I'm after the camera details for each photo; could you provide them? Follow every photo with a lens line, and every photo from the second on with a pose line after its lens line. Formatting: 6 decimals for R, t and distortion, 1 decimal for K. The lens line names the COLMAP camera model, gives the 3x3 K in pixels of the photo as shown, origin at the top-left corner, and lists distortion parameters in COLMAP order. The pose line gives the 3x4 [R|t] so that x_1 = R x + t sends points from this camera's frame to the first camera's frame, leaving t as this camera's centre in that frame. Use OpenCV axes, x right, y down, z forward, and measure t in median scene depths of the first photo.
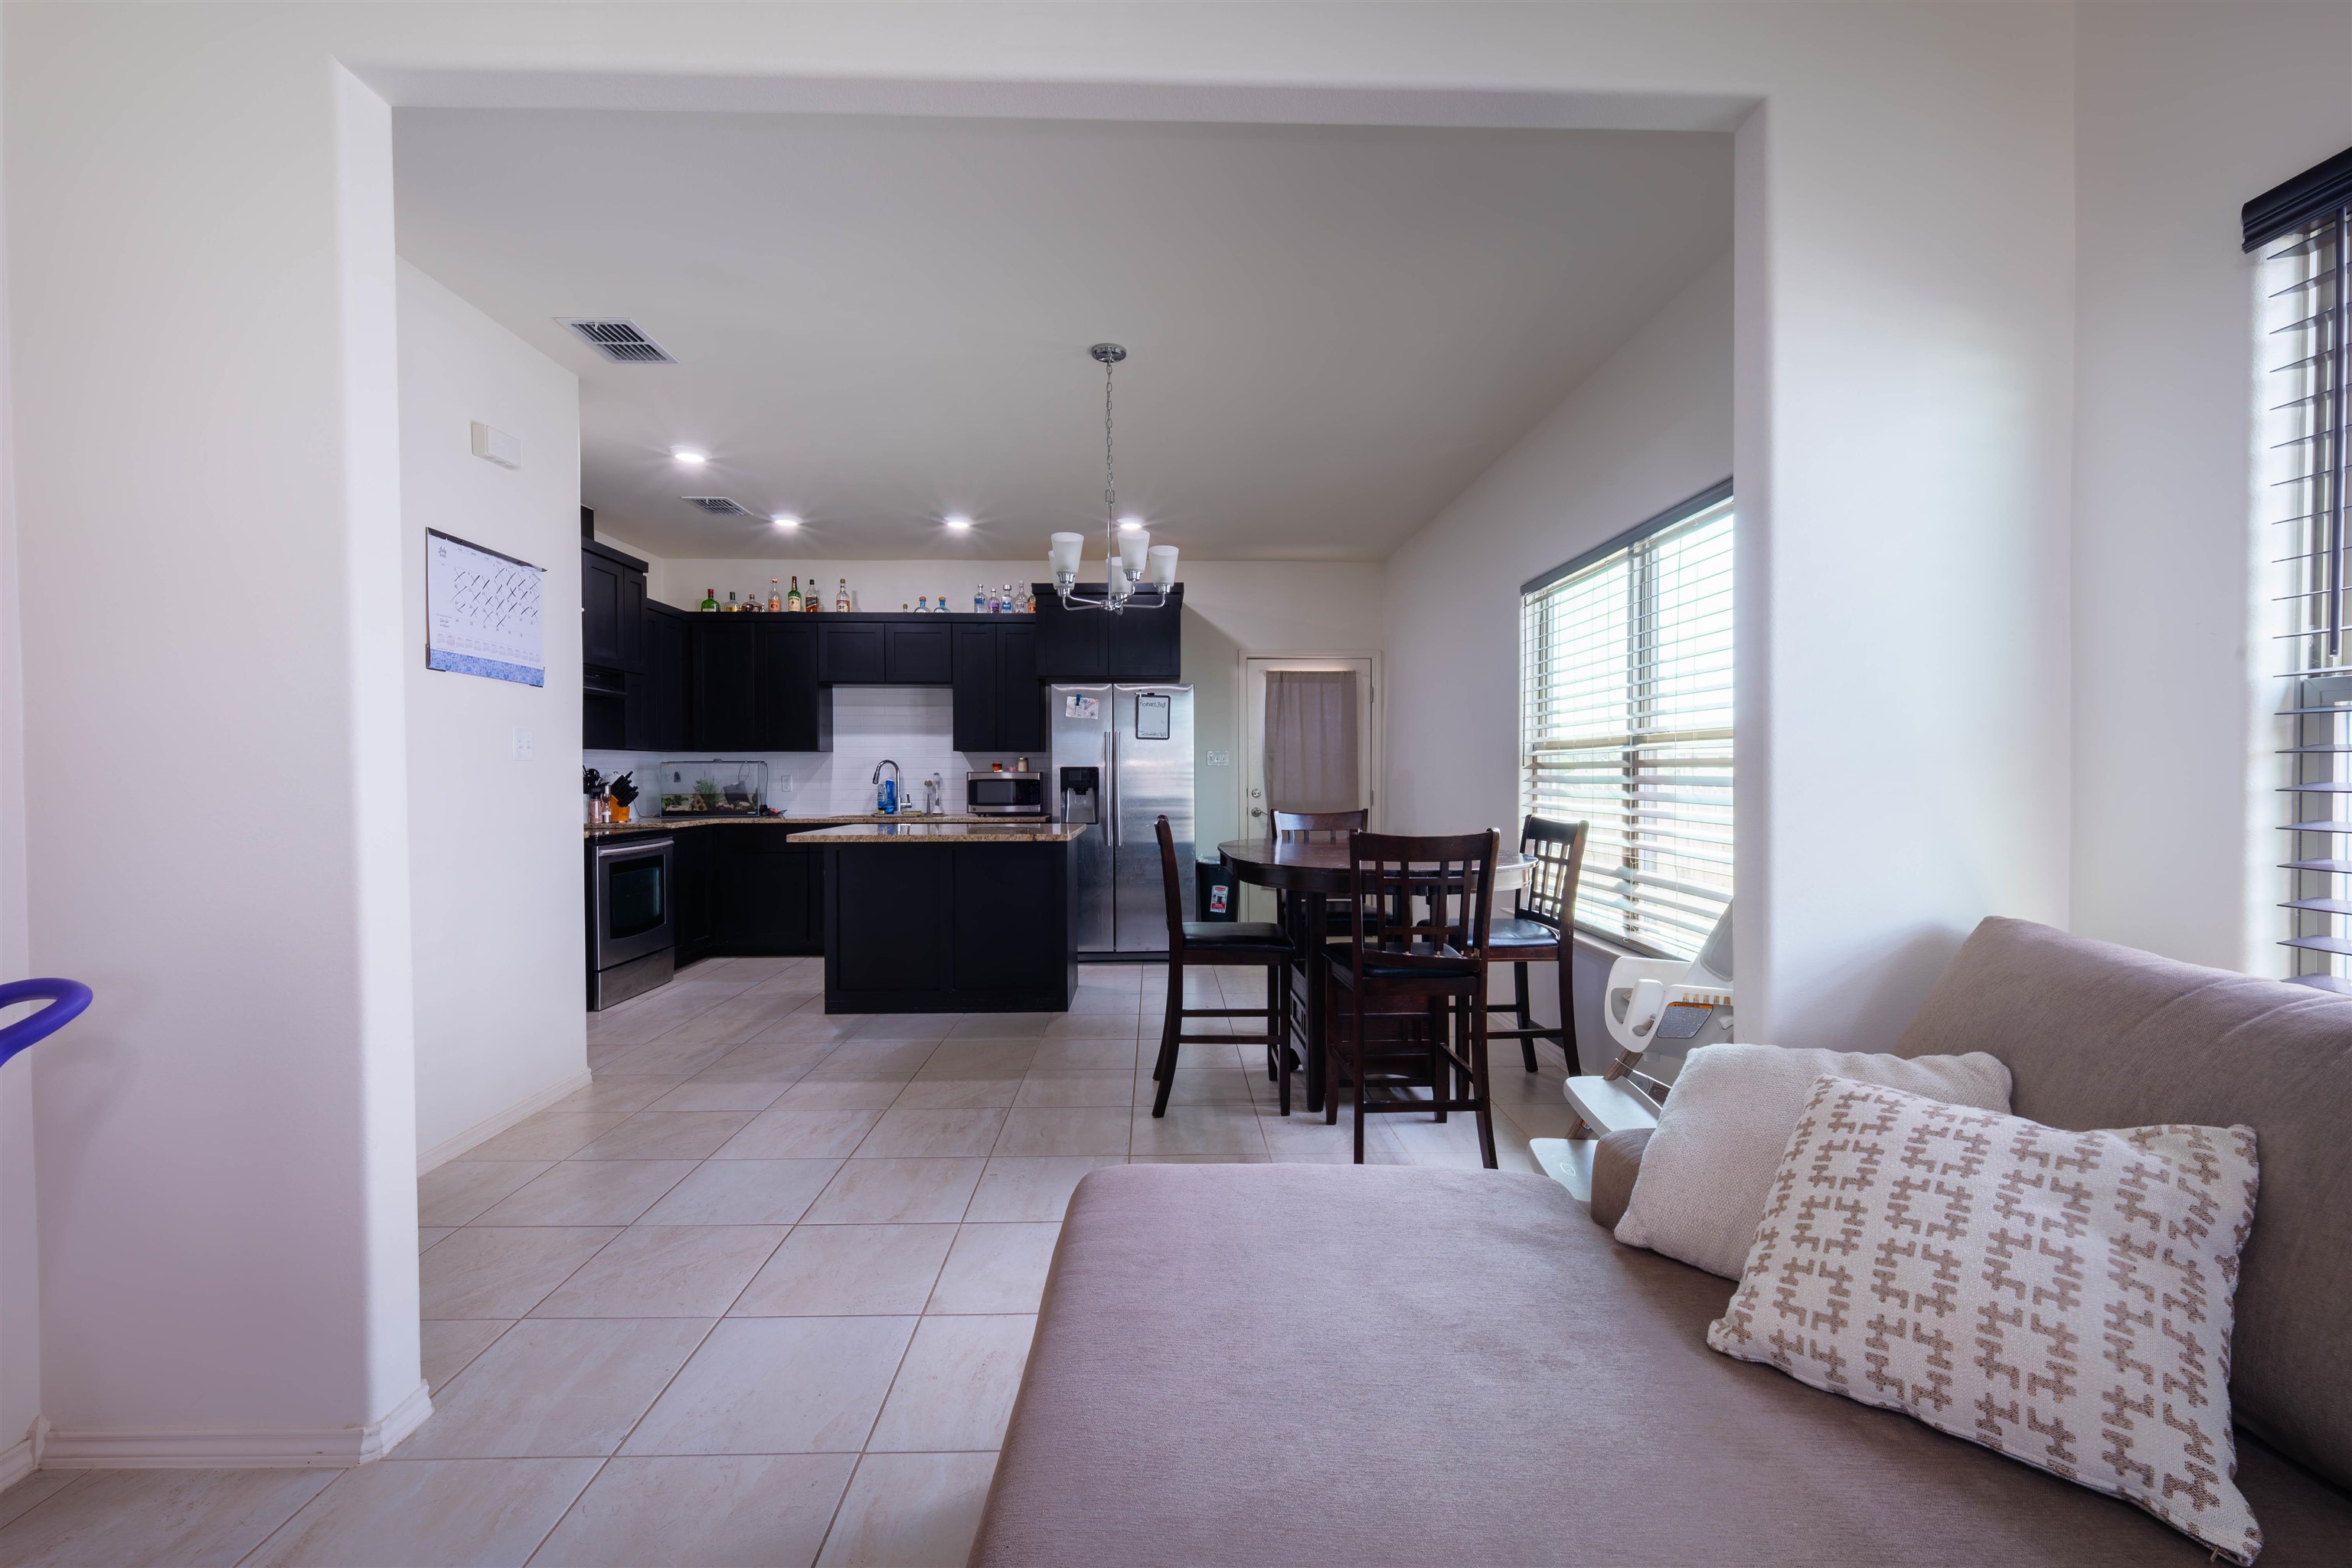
lens RADIAL K [[946.0, 0, 1176.0], [0, 946.0, 784.0], [0, 0, 1]] dist [0.002104, -0.005166]
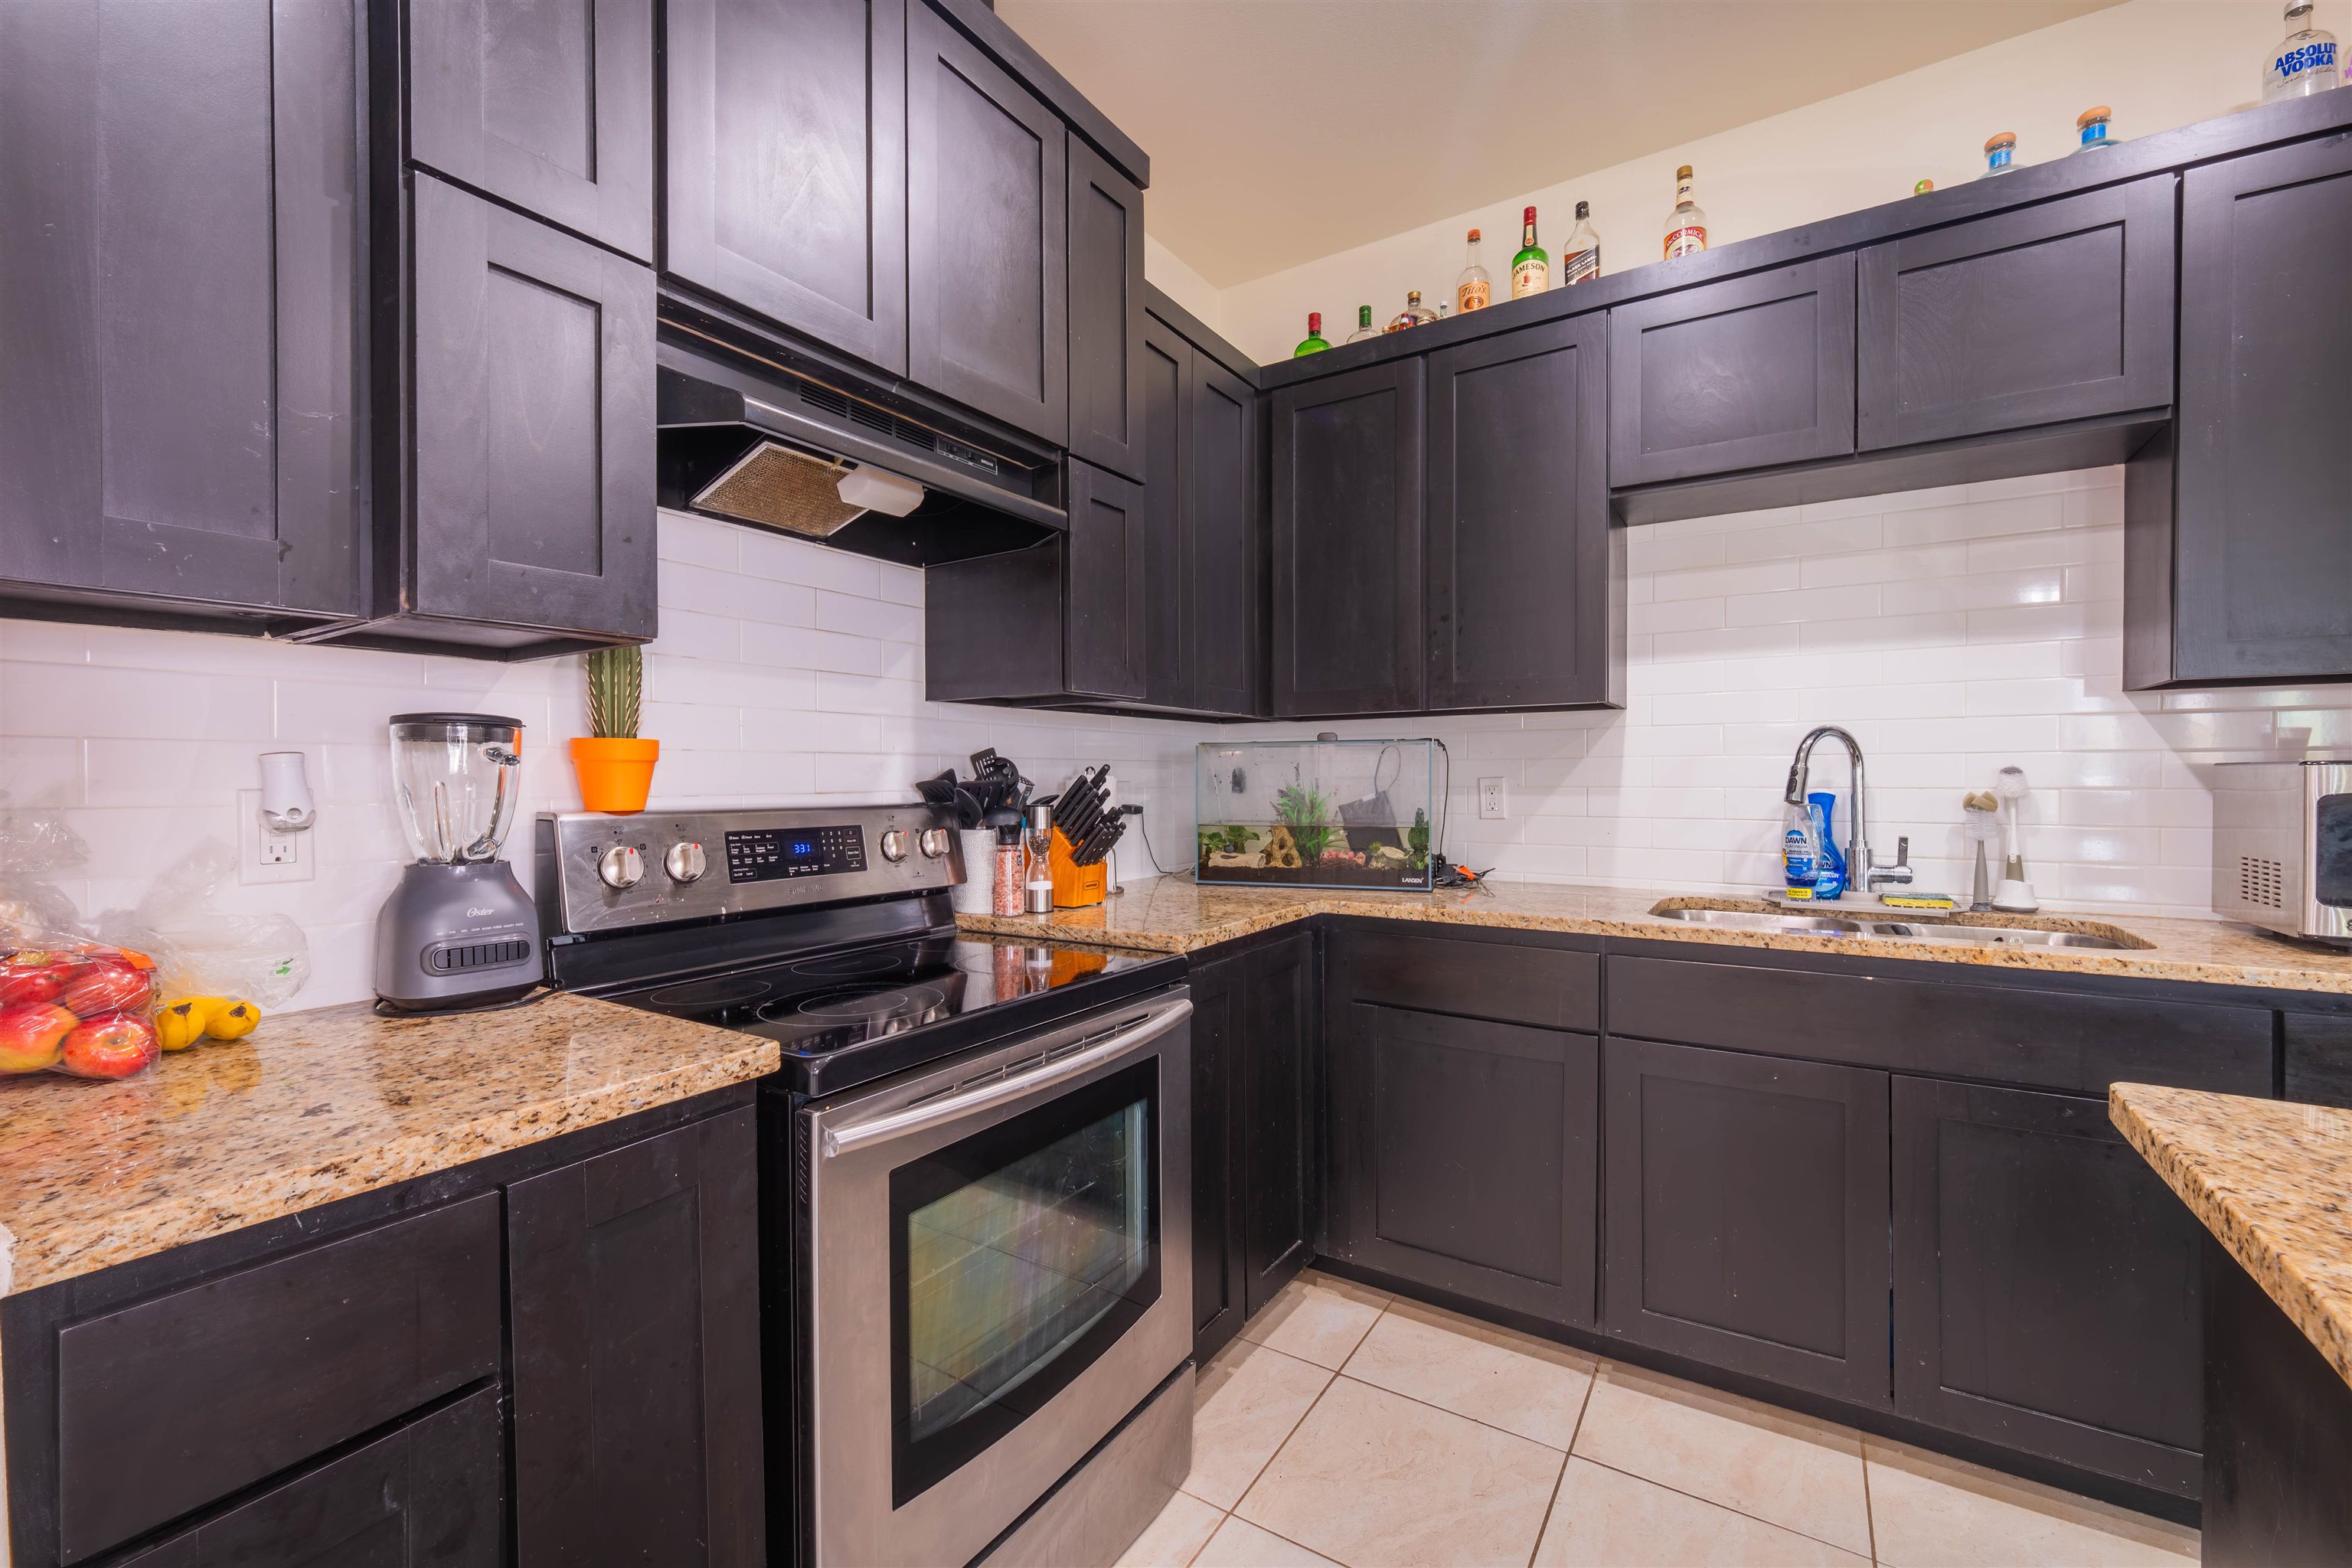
lens RADIAL K [[964.1, 0, 1181.7], [0, 964.1, 789.9], [0, 0, 1]] dist [-0.001353, -0.010736]
pose [[0.825355, 0.006935, -0.564571, -0.344234], [-0.004655, 0.999974, 0.005477, -0.006086], [0.564595, -0.001893, 0.825366, 0.709550]]
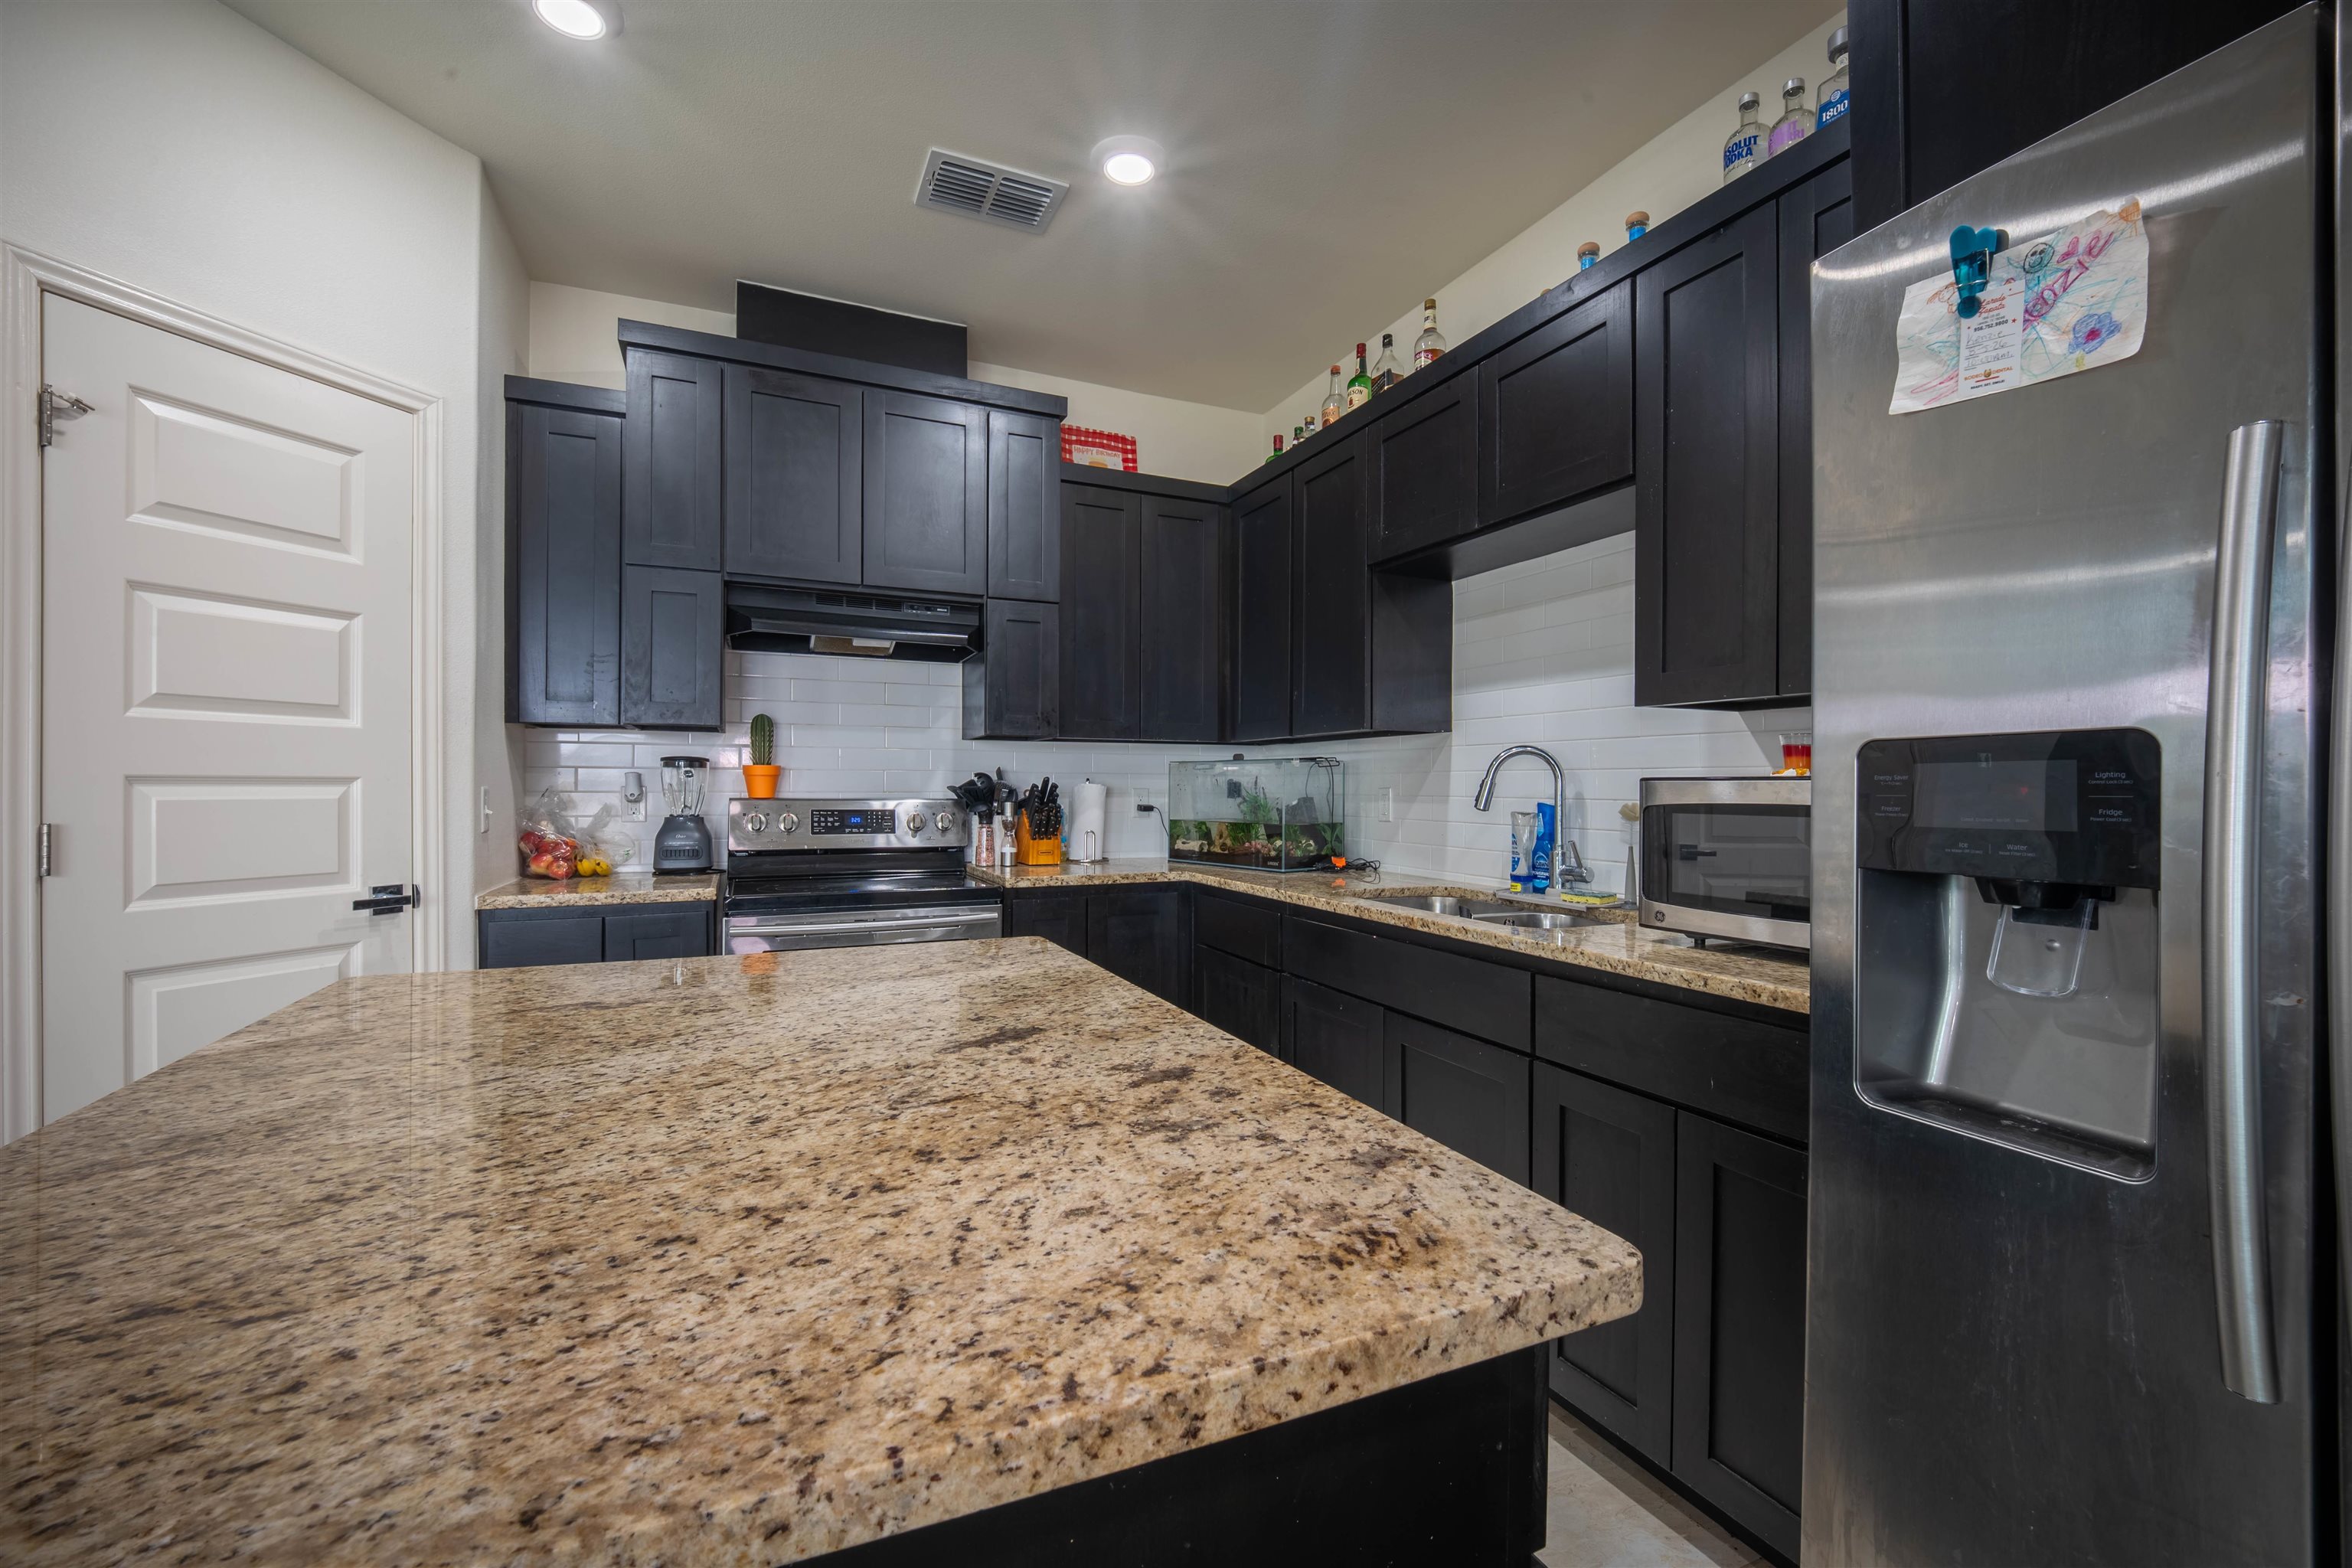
lens RADIAL K [[964.1, 0, 1181.7], [0, 964.1, 789.9], [0, 0, 1]] dist [-0.001353, -0.010736]
pose [[0.387441, 0.007647, -0.921863, -0.015446], [-0.016188, 0.999868, 0.001491, -0.007804], [0.921752, 0.014345, 0.387513, 0.836637]]
